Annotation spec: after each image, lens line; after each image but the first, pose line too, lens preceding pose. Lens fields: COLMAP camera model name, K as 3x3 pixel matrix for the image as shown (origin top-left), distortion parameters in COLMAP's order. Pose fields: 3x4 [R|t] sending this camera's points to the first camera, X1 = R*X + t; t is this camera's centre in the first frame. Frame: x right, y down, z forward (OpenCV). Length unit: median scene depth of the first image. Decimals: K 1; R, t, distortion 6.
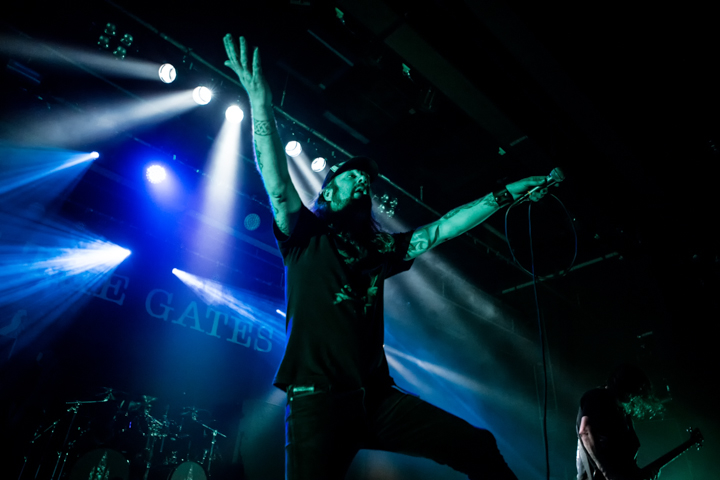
lens RADIAL K [[549.0, 0, 355.8], [0, 549.0, 240.5], [0, 0, 1]] dist [-0.050351, 0.001129]
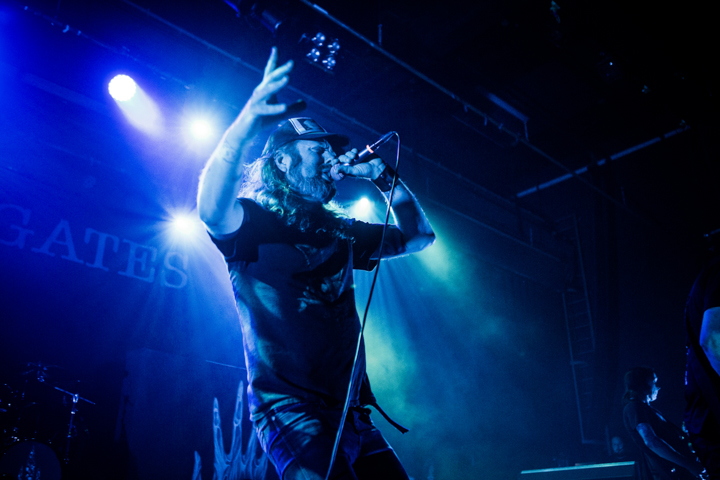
lens RADIAL K [[731.5, 0, 360.8], [0, 731.5, 261.1], [0, 0, 1]] dist [-0.003212, 0.000000]
pose [[0.998444, -0.050381, 0.023915, 0.060801], [0.046153, 0.987177, 0.152811, 0.047057], [-0.031307, -0.151470, 0.987966, 0.087985]]
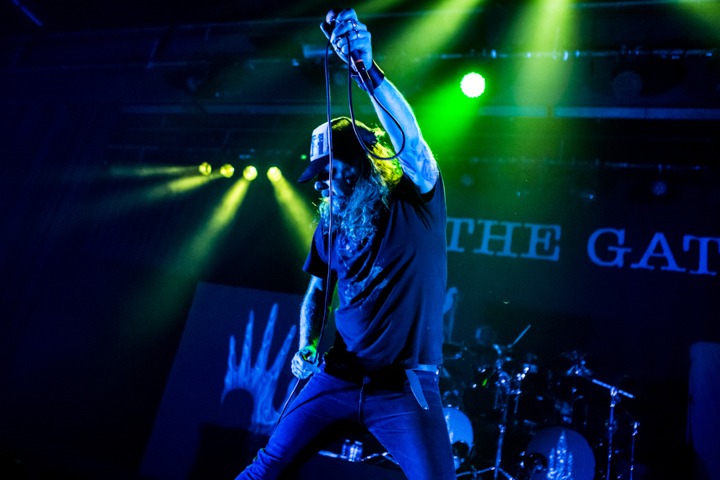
lens RADIAL K [[639.5, 0, 340.4], [0, 639.5, 314.6], [0, 0, 1]] dist [-0.006784, -0.023738]
pose [[0.414369, -0.164241, -0.895166, 0.302650], [0.262229, 0.963415, -0.055378, 0.179320], [0.871512, -0.211792, 0.442279, 0.298052]]
